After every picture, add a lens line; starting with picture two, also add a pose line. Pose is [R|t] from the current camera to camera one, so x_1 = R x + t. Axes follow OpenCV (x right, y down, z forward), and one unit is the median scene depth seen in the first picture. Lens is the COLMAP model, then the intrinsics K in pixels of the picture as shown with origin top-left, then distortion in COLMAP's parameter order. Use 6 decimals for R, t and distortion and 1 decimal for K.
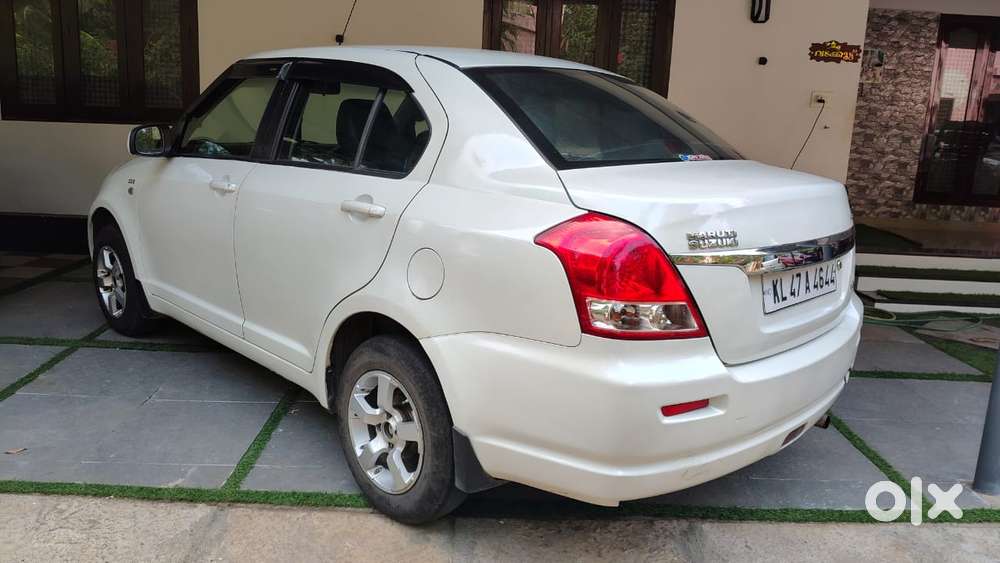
lens RADIAL K [[749.2, 0, 500.3], [0, 749.2, 274.9], [0, 0, 1]] dist [0.029510, -0.073171]
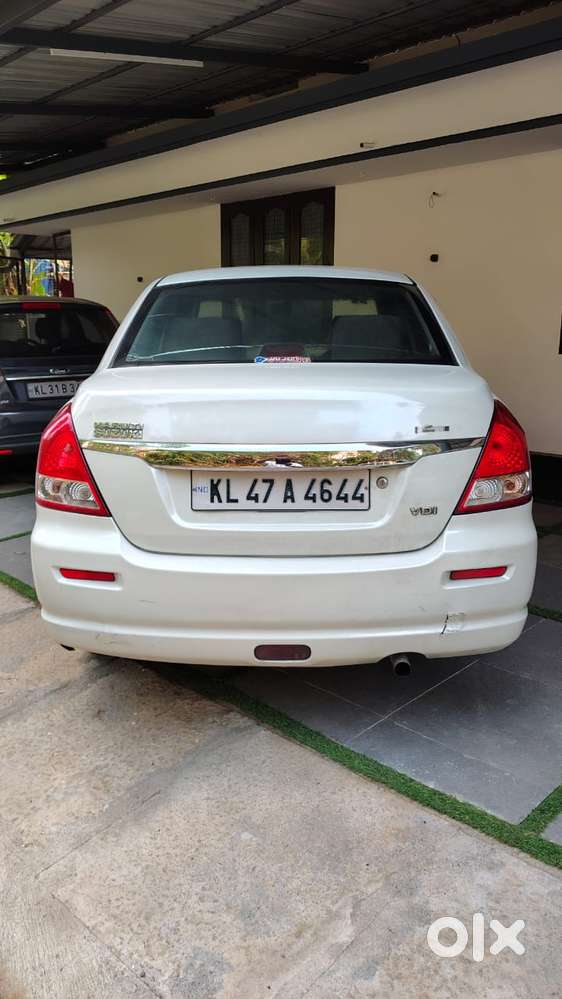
lens RADIAL K [[748.5, 0, 281.0], [0, 748.5, 499.5], [0, 0, 1]] dist [0.029510, -0.073171]
pose [[0.696118, 0.117671, -0.708218, 0.959991], [-0.116710, 0.991902, 0.050090, -0.022612], [0.708377, 0.047787, 0.704215, 0.308977]]
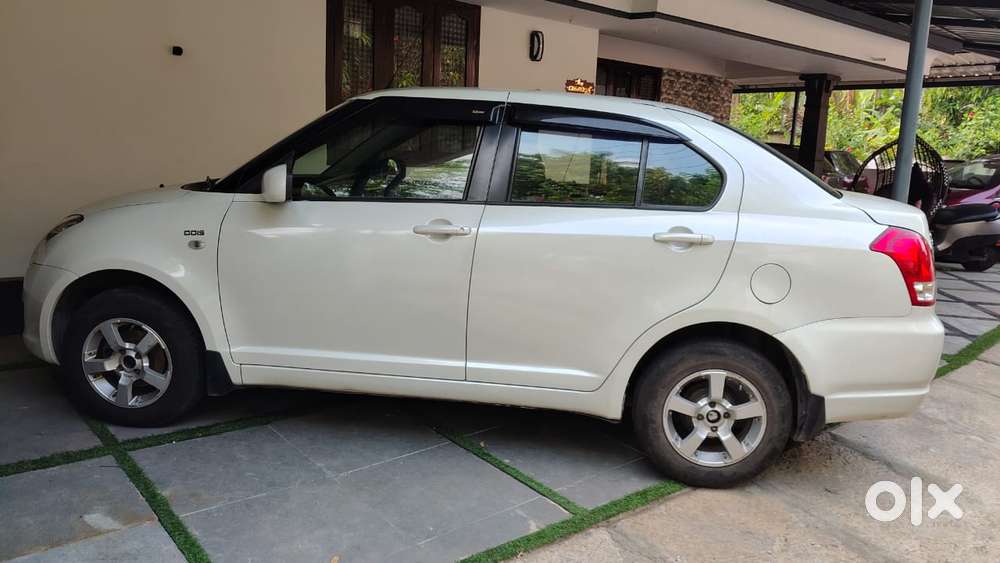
lens RADIAL K [[740.4, 0, 500.0], [0, 740.4, 281.5], [0, 0, 1]] dist [0.032704, -0.080481]
pose [[0.781161, -0.122046, 0.612284, -1.110807], [0.118305, 0.991875, 0.046775, -0.107283], [-0.613018, 0.035897, 0.789253, 0.243540]]
